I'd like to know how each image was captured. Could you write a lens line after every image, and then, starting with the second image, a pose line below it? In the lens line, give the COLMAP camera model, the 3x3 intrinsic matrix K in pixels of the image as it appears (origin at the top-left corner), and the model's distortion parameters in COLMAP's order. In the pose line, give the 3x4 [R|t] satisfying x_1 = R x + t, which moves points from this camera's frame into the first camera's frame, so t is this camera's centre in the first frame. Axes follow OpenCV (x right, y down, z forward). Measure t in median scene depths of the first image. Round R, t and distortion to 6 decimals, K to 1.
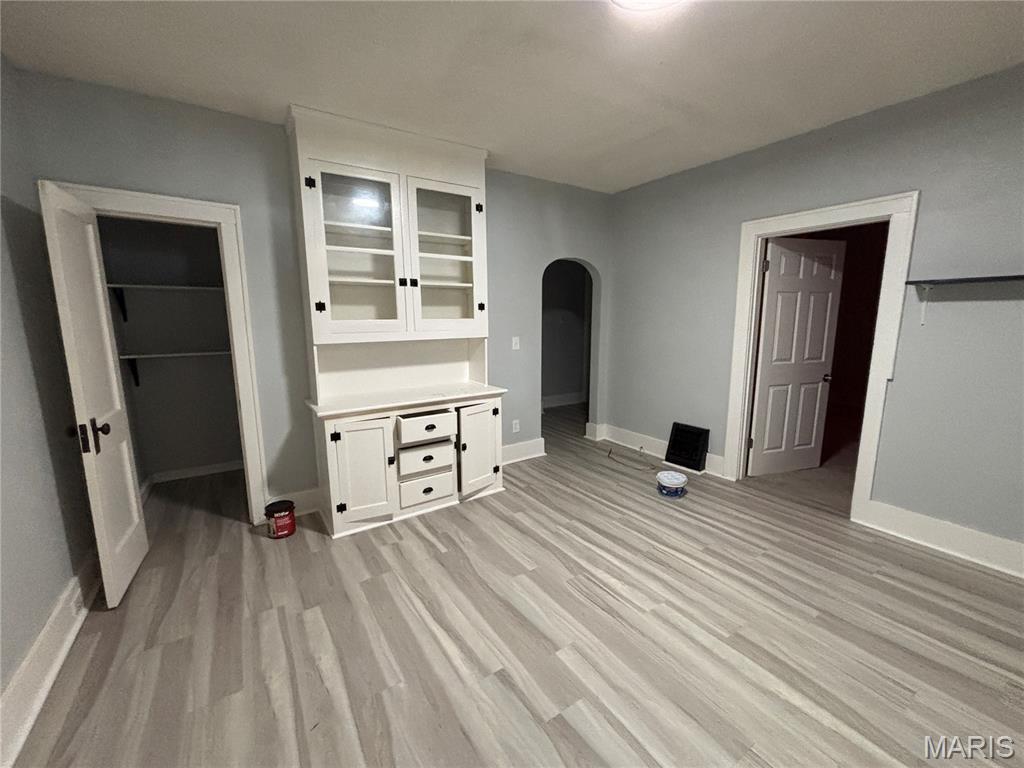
lens RADIAL K [[424.1, 0, 508.8], [0, 424.1, 382.6], [0, 0, 1]] dist [0.017346, 0.000407]
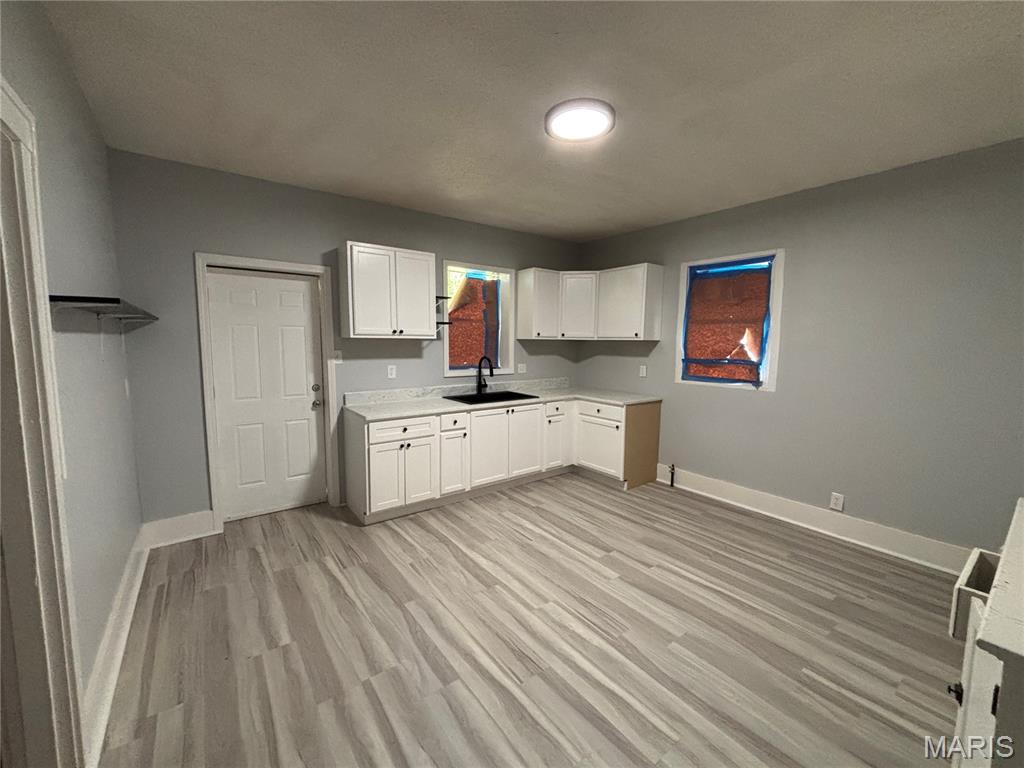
lens RADIAL K [[424.1, 0, 508.8], [0, 424.1, 382.6], [0, 0, 1]] dist [0.017346, 0.000407]
pose [[-0.998072, -0.002710, -0.062004, 0.494187], [-0.019050, 0.964196, 0.264505, -0.328101], [0.059067, 0.265176, -0.962389, 1.872364]]
